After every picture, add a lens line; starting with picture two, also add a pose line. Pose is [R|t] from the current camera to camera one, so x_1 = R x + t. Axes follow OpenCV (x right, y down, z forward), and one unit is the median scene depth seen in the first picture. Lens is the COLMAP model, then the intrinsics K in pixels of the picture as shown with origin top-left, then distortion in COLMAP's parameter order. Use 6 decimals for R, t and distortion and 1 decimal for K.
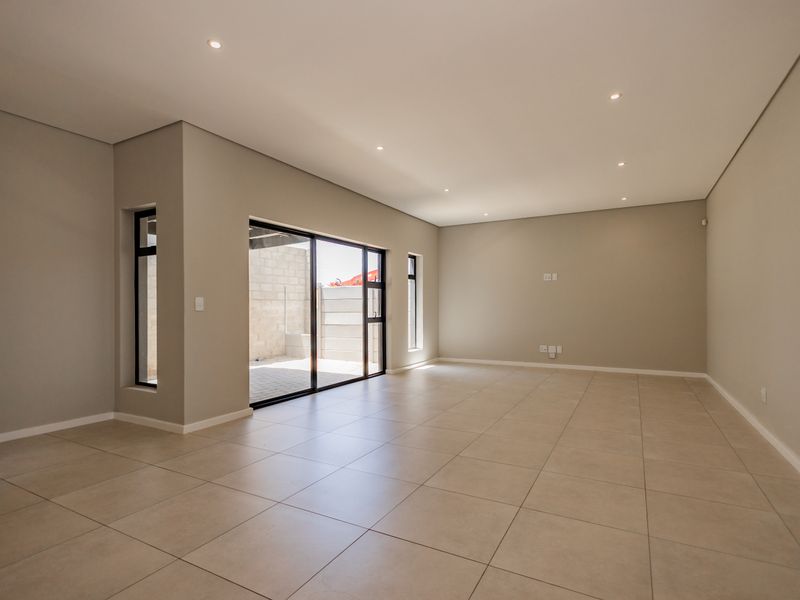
lens RADIAL K [[423.6, 0, 399.7], [0, 423.6, 305.2], [0, 0, 1]] dist [0.001462, -0.002216]
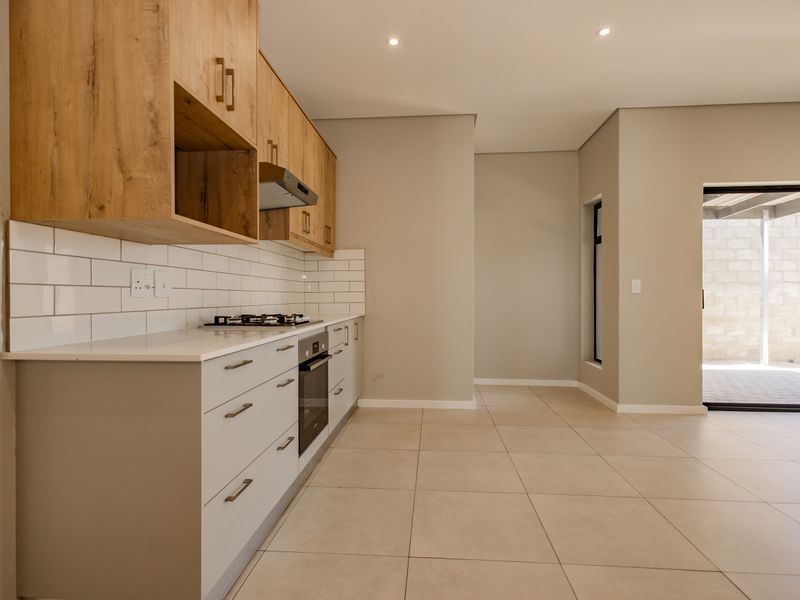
lens RADIAL K [[423.6, 0, 394.9], [0, 423.6, 295.5], [0, 0, 1]] dist [0.001462, -0.002216]
pose [[0.397607, 0.004496, -0.917545, 0.188276], [-0.002659, 0.999989, 0.003748, 0.014291], [0.917552, 0.000950, 0.397615, 0.079423]]
